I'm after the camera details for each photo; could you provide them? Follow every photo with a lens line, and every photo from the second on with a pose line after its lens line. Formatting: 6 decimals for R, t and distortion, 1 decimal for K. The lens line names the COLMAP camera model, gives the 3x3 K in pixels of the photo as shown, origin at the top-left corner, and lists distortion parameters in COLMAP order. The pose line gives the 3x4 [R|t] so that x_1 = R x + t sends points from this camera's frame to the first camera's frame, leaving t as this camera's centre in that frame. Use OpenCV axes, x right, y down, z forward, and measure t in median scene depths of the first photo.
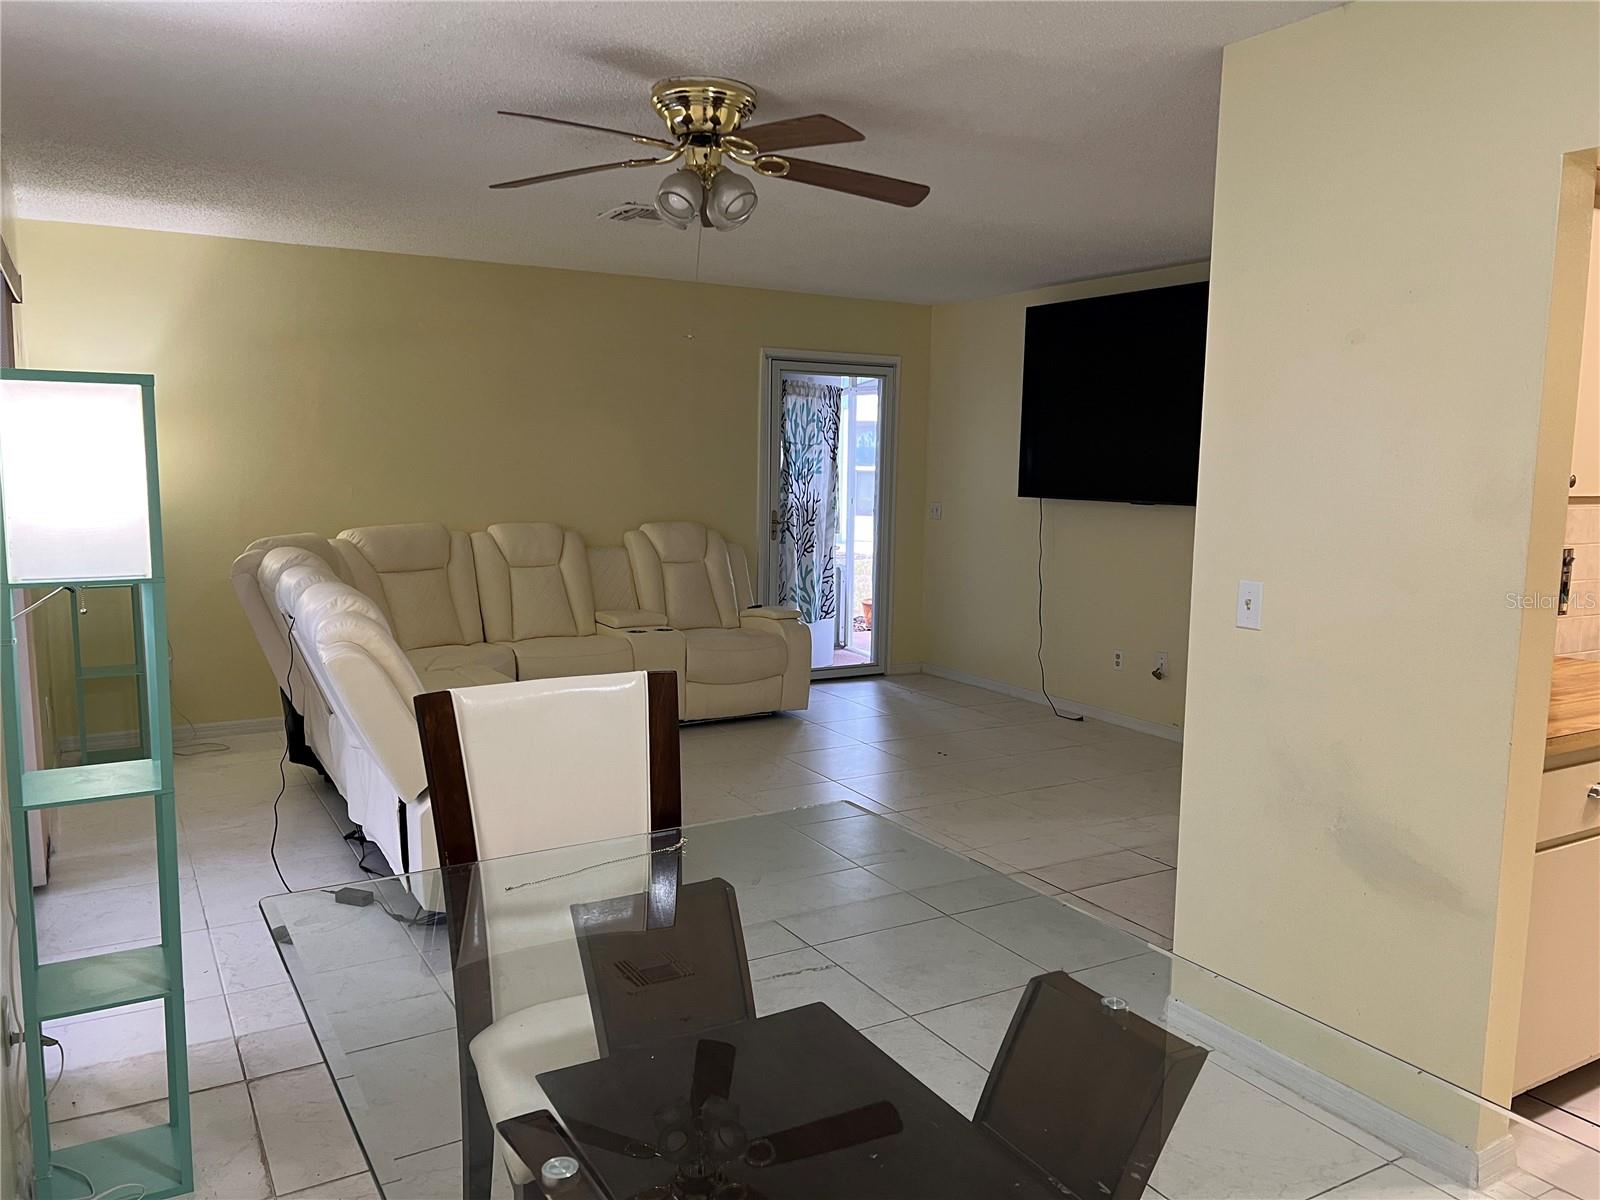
lens RADIAL K [[1168.1, 0, 803.0], [0, 1168.1, 607.5], [0, 0, 1]] dist [0.168391, -0.093519]
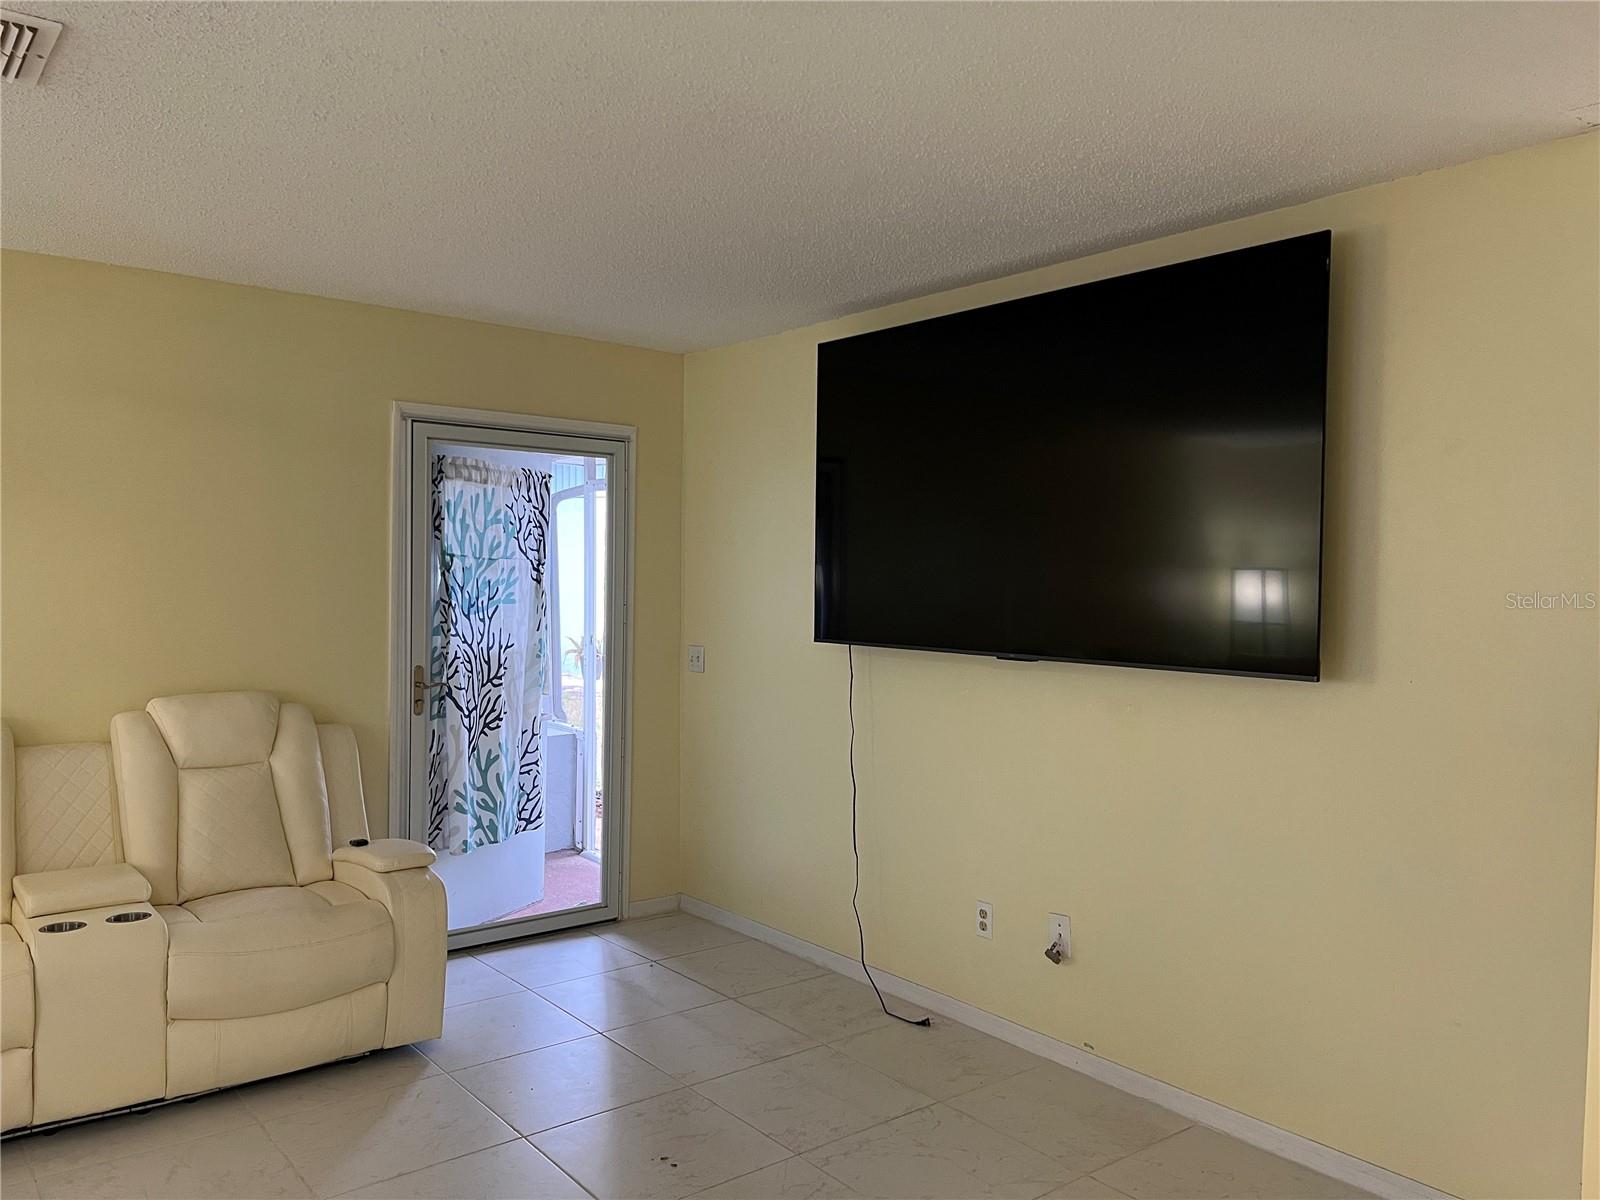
lens RADIAL K [[1197.5, 0, 792.9], [0, 1197.5, 609.8], [0, 0, 1]] dist [0.073458, -0.102928]
pose [[0.989795, -0.008395, 0.142252, 0.074753], [0.022617, 0.994865, -0.098656, -0.044417], [-0.140693, 0.100866, 0.984902, 0.345309]]
